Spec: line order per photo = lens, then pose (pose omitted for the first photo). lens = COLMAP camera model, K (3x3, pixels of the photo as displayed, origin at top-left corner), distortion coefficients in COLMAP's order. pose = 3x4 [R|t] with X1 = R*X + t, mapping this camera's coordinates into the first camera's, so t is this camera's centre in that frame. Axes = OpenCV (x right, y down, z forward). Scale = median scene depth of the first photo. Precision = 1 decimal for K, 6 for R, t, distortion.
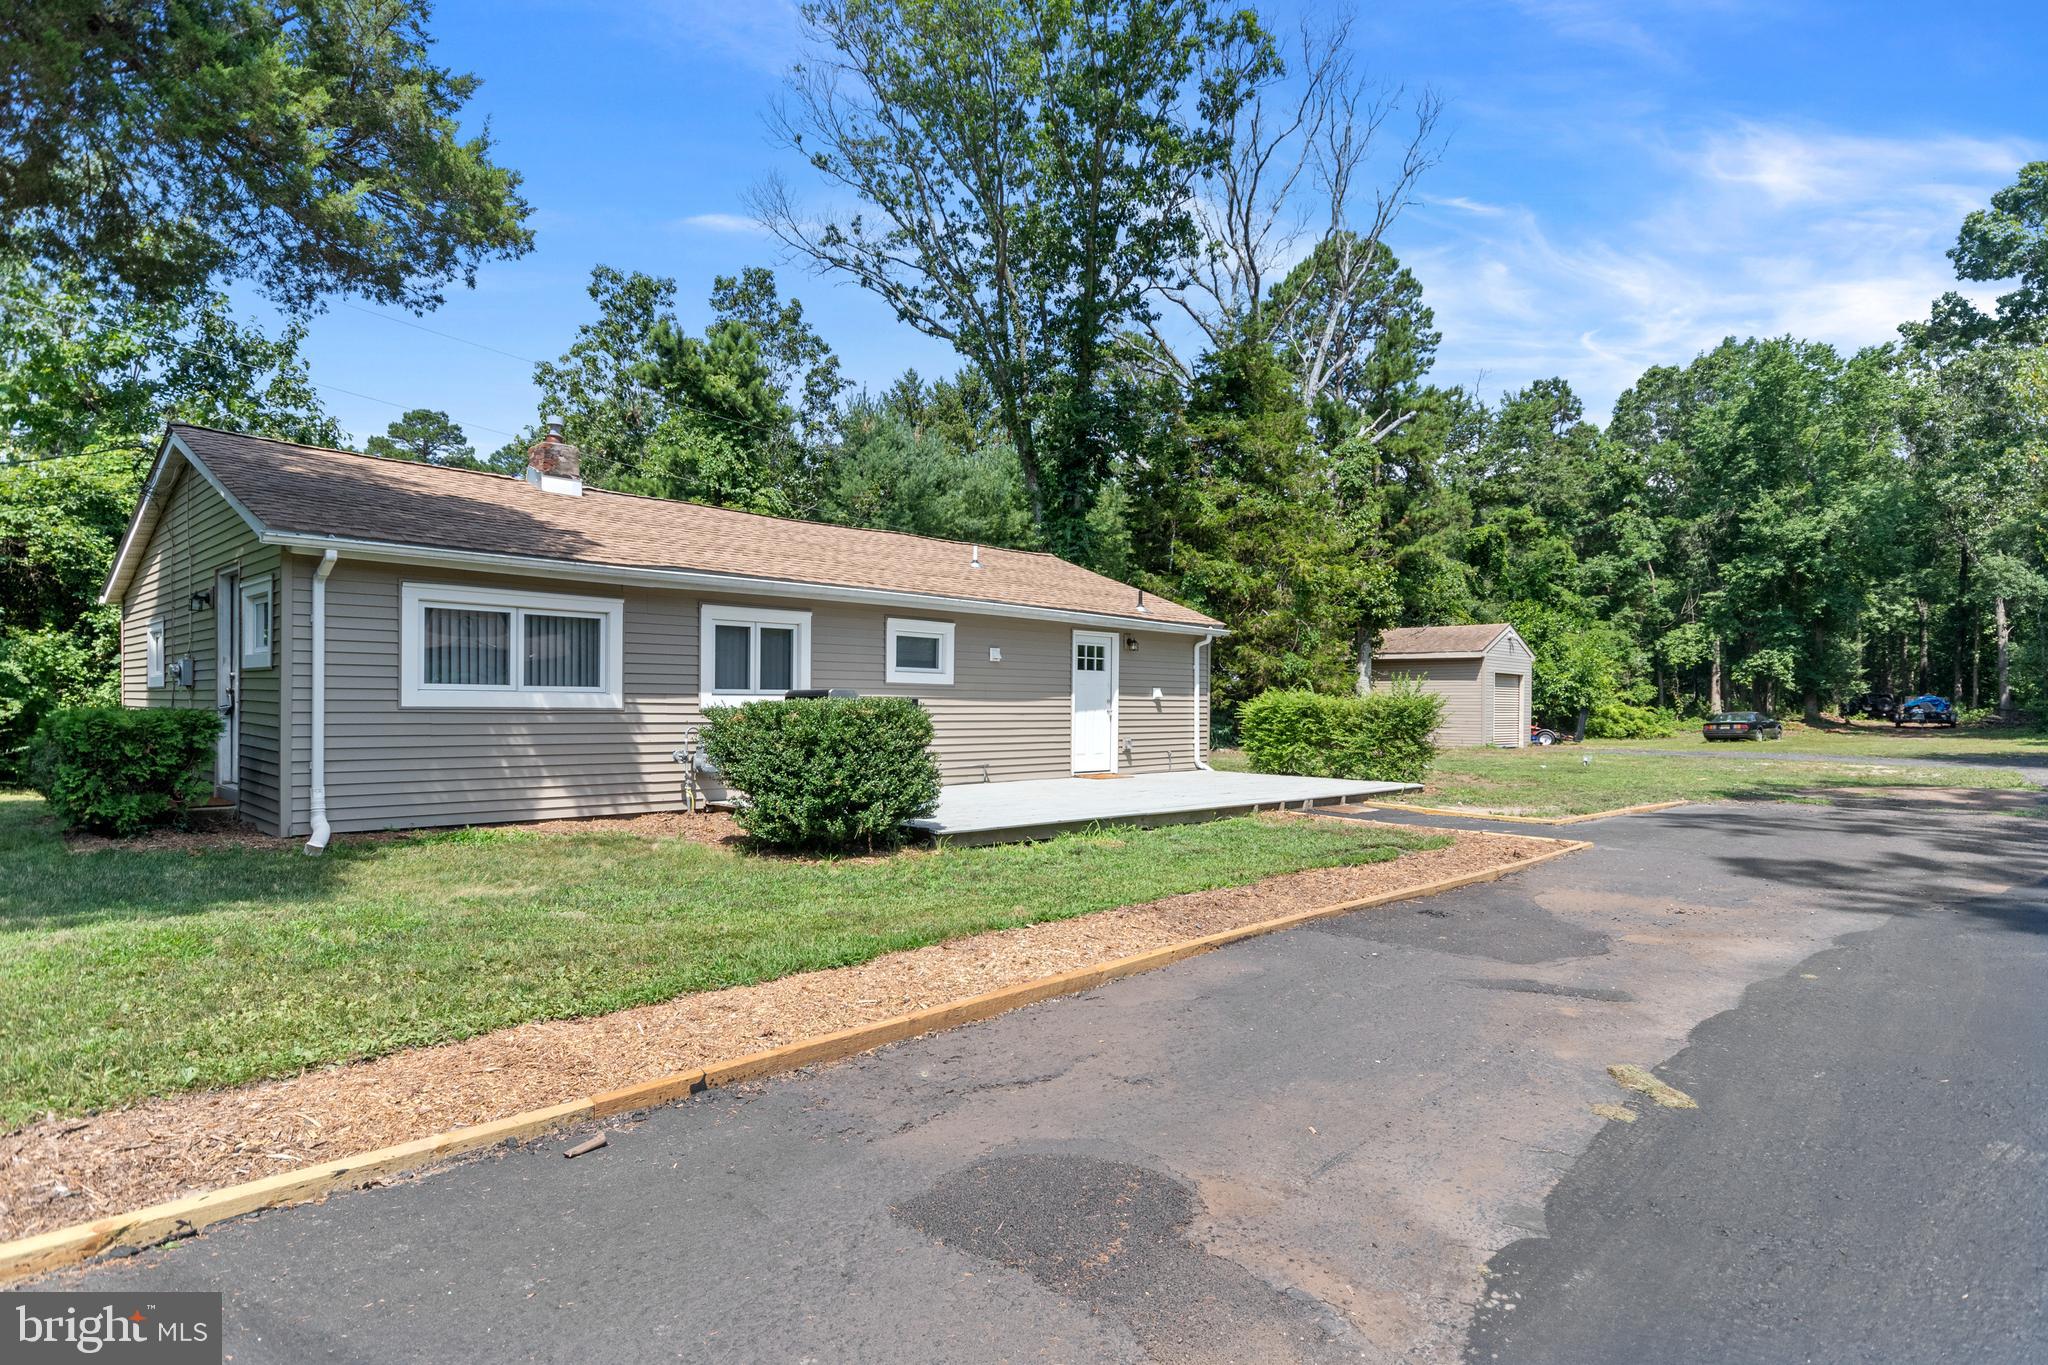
lens RADIAL K [[1127.6, 0, 1033.2], [0, 1127.6, 714.3], [0, 0, 1]] dist [0.002277, -0.001124]
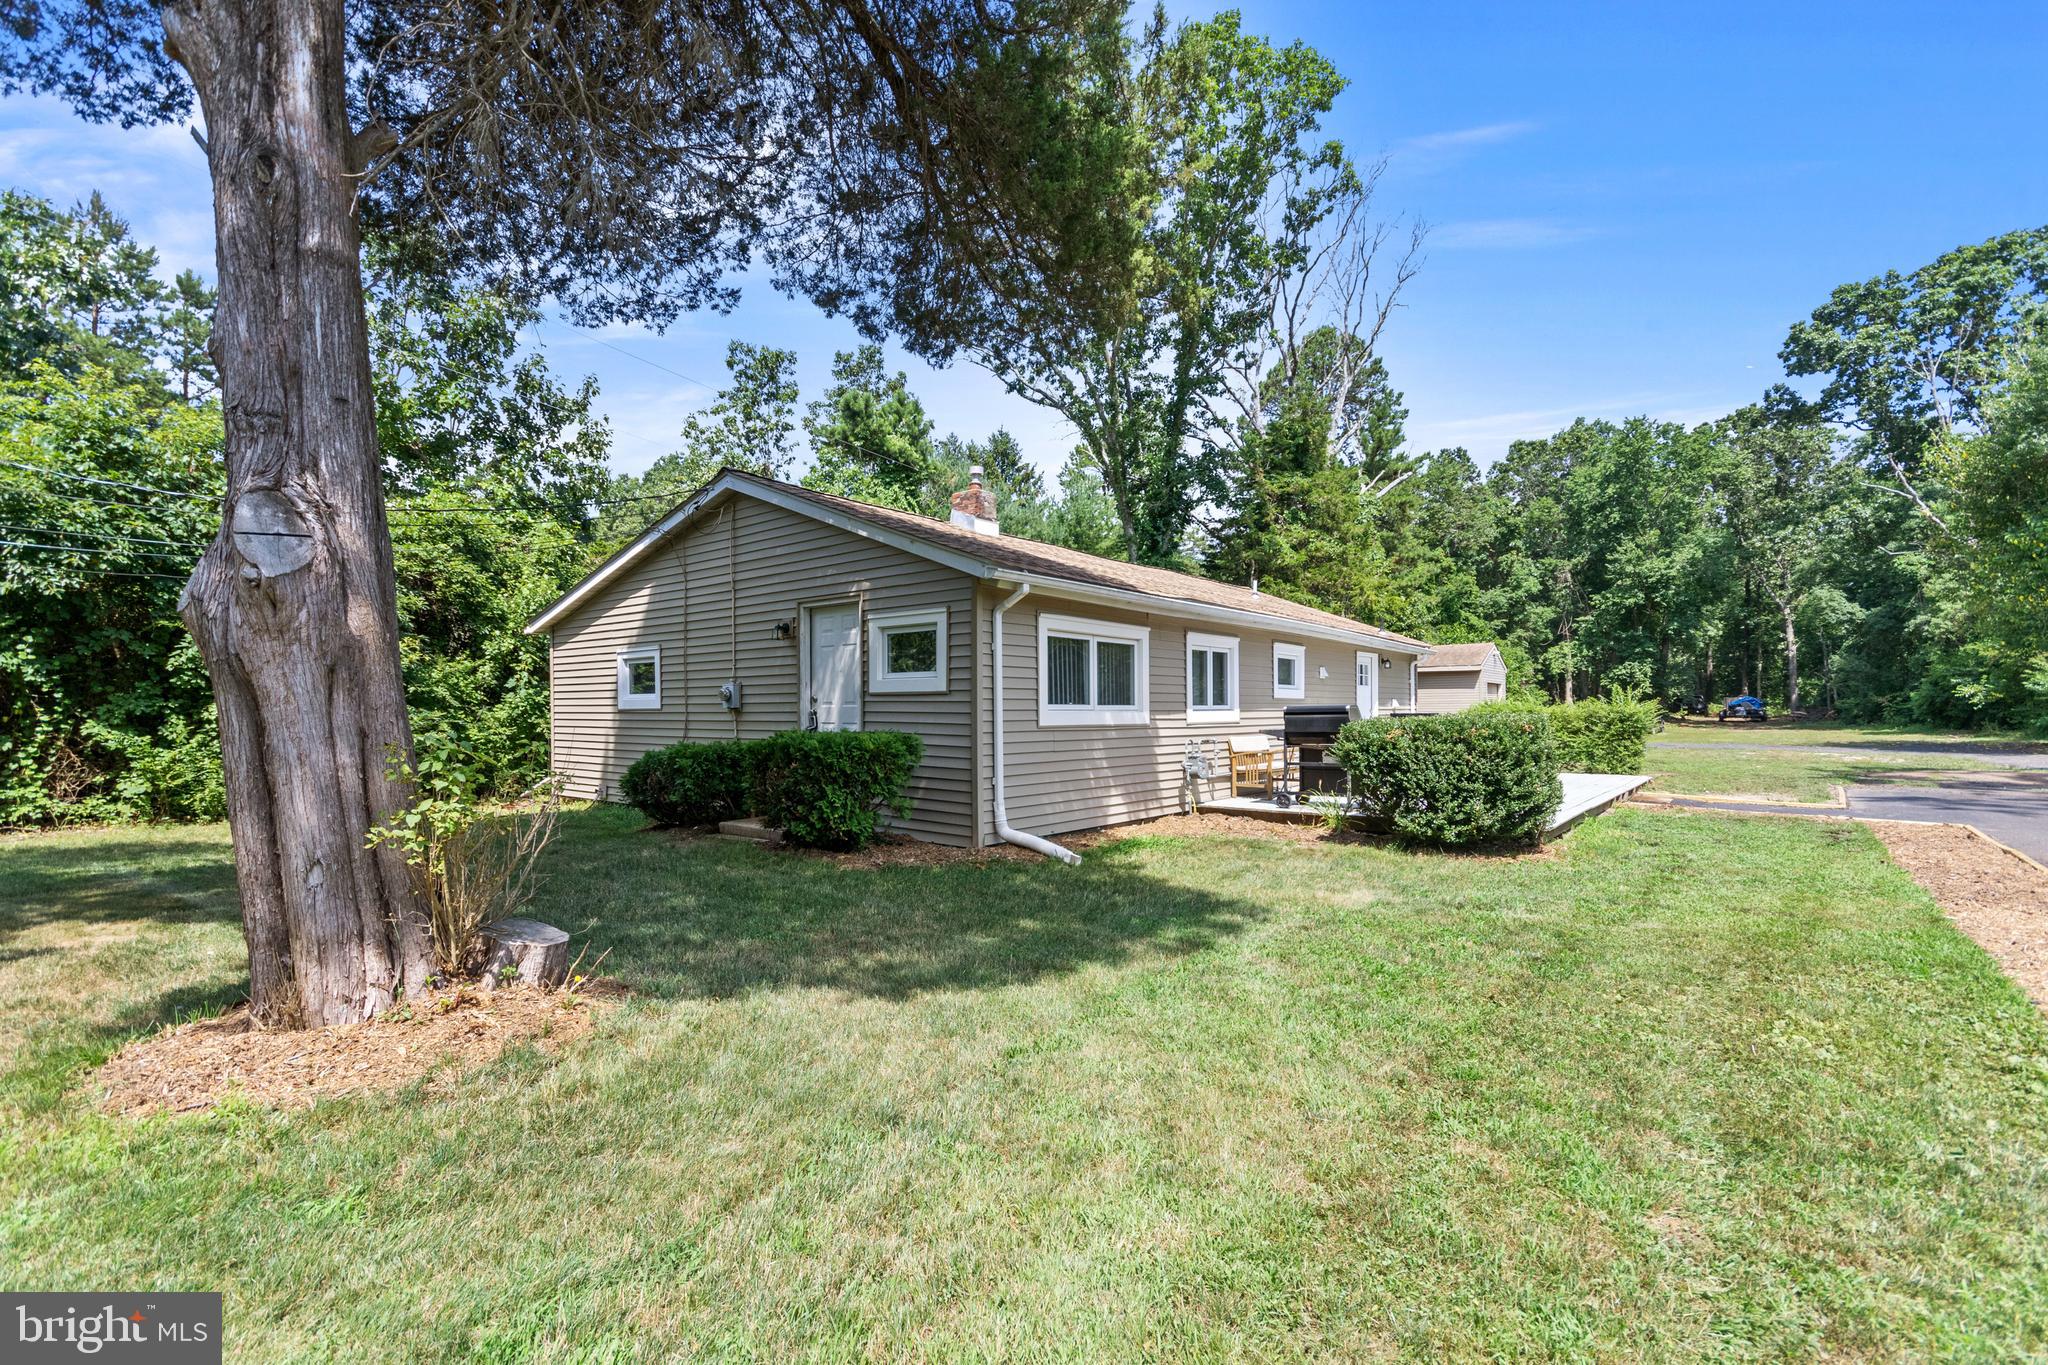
lens RADIAL K [[920.7, 0, 1022.1], [0, 920.7, 715.7], [0, 0, 1]] dist [-0.000172, 0.000239]
pose [[0.996278, -0.012082, 0.085345, -0.170771], [0.012267, 0.999923, -0.001635, -0.004124], [-0.085319, 0.002676, 0.996350, 0.027105]]
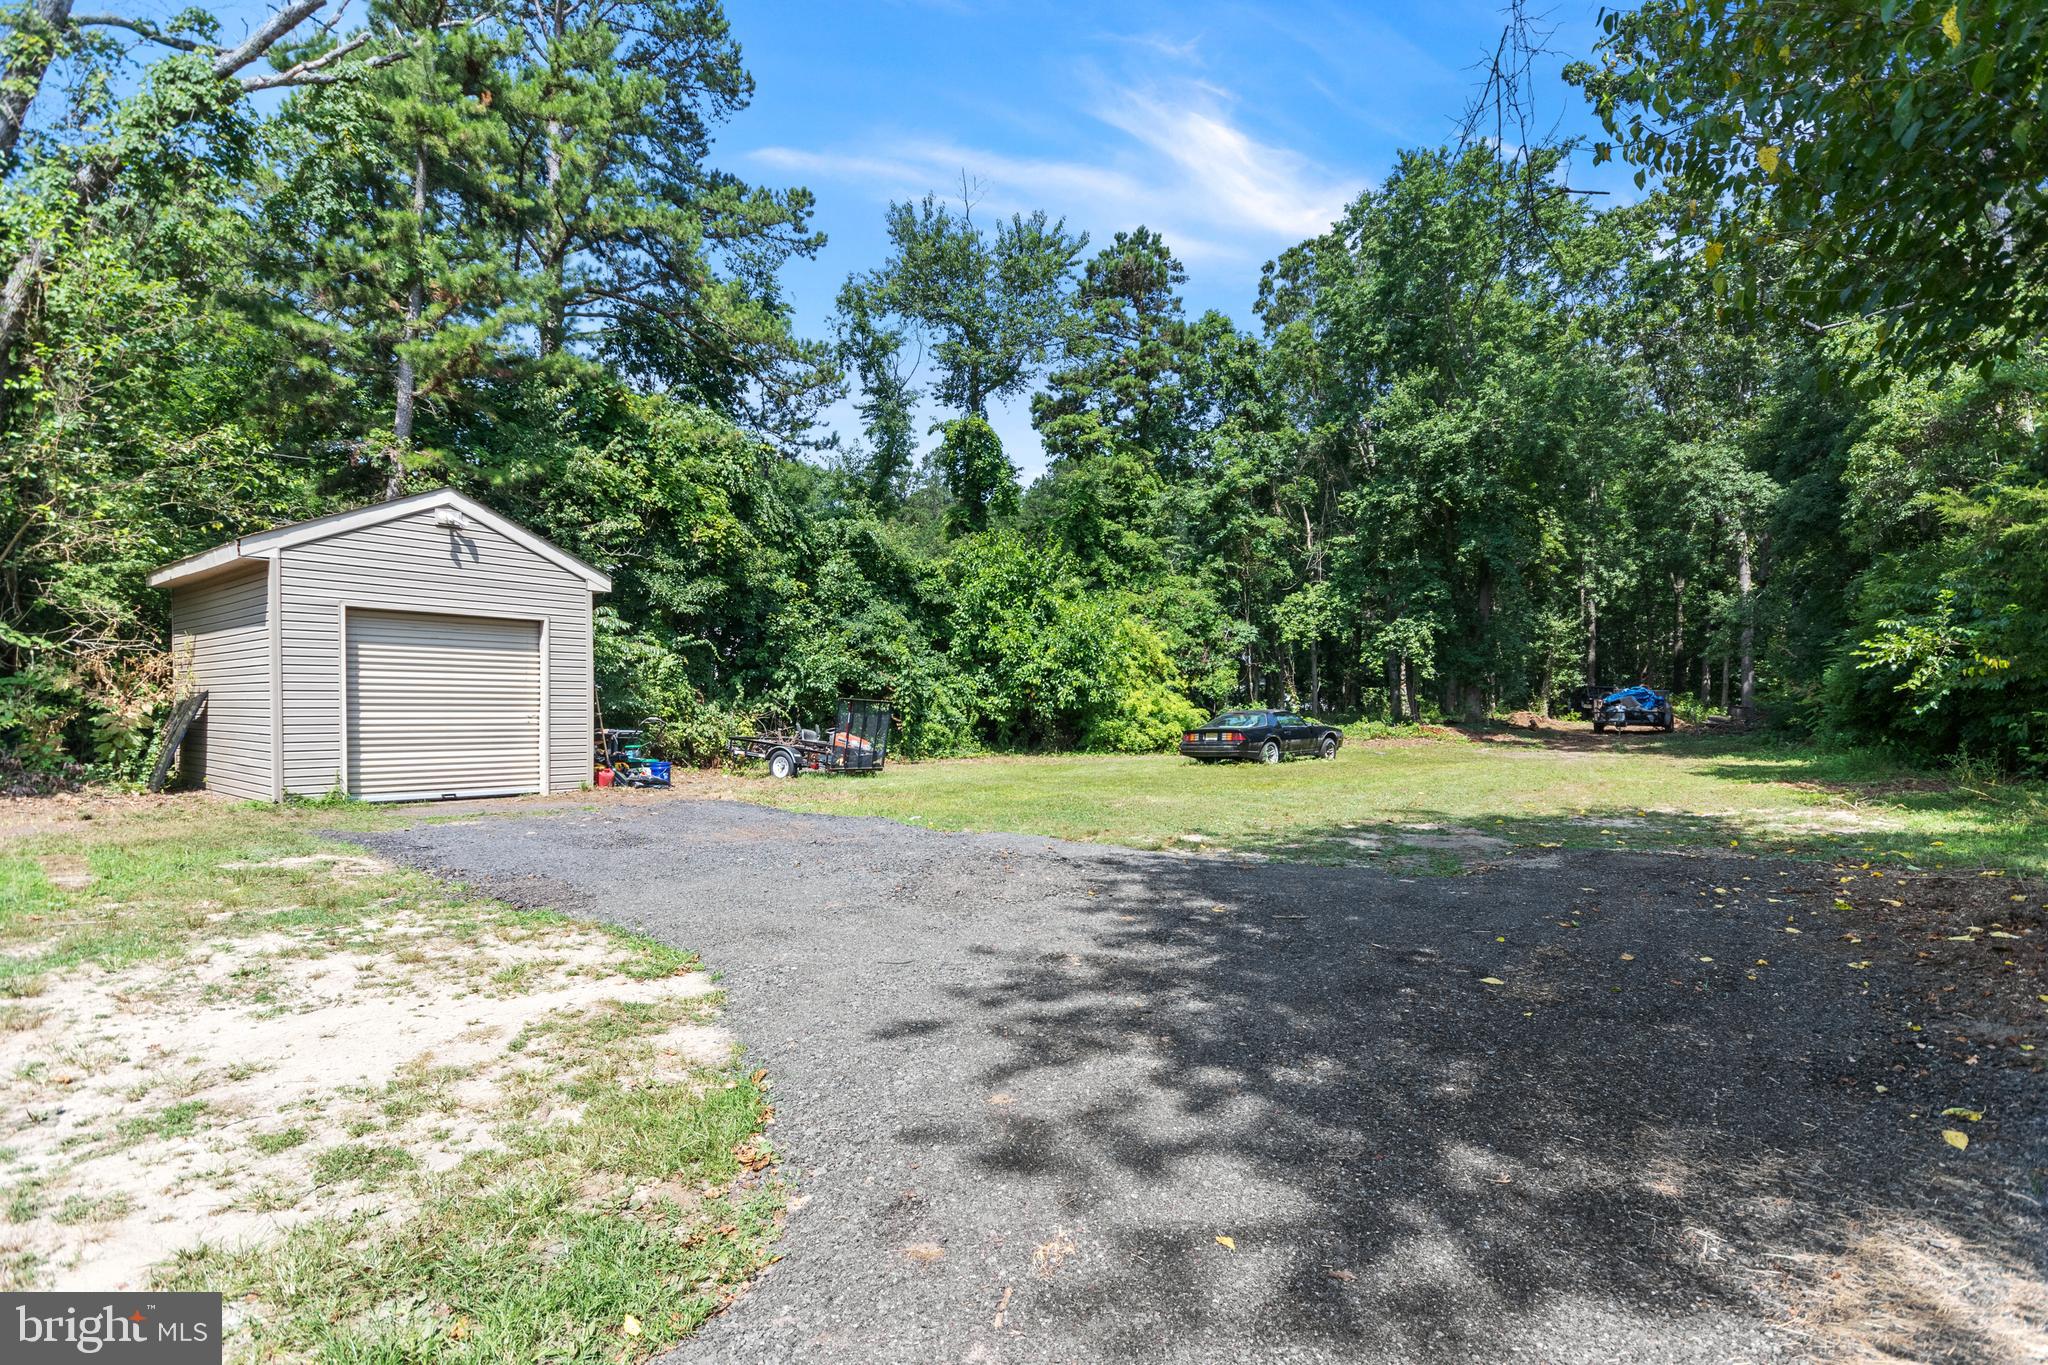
lens RADIAL K [[1018.6, 0, 1087.6], [0, 1018.6, 744.2], [0, 0, 1]] dist [0.000416, 0.000103]
pose [[0.994988, -0.001838, 0.099974, 0.554078], [-0.001016, 0.999594, 0.028485, 0.000449], [-0.099986, -0.028444, 0.994582, 0.568366]]
